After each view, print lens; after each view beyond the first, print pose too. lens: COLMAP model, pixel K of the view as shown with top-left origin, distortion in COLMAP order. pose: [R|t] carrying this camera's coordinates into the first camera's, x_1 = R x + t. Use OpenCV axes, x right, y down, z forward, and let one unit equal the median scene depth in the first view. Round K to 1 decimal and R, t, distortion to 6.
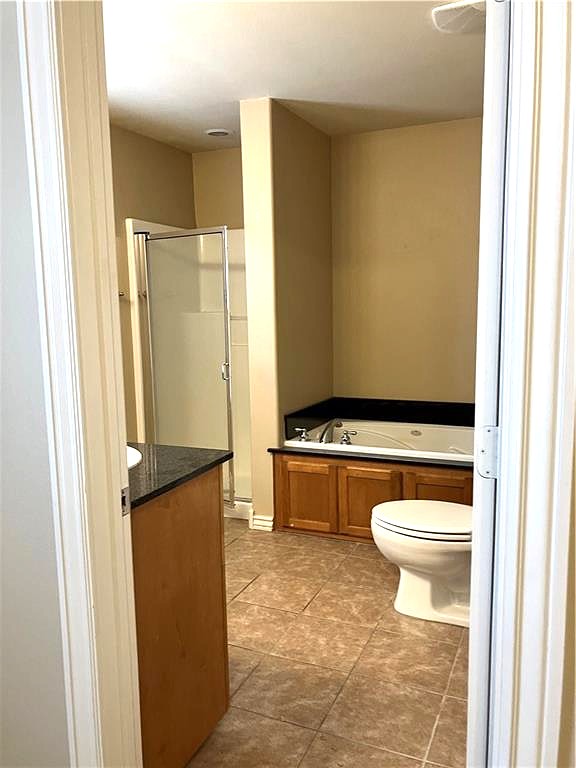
lens RADIAL K [[615.8, 0, 289.1], [0, 615.8, 382.8], [0, 0, 1]] dist [-0.007685, -0.004106]
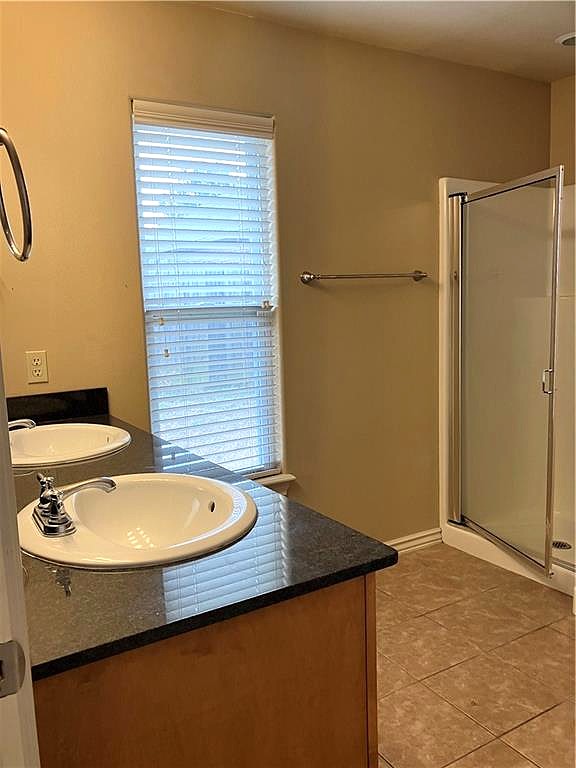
lens RADIAL K [[615.8, 0, 286.4], [0, 615.8, 391.8], [0, 0, 1]] dist [-0.007685, -0.004106]
pose [[0.799384, 0.064051, -0.597397, 0.066873], [-0.046010, 0.997908, 0.045426, -0.021622], [0.599057, -0.008827, 0.800658, 0.252395]]
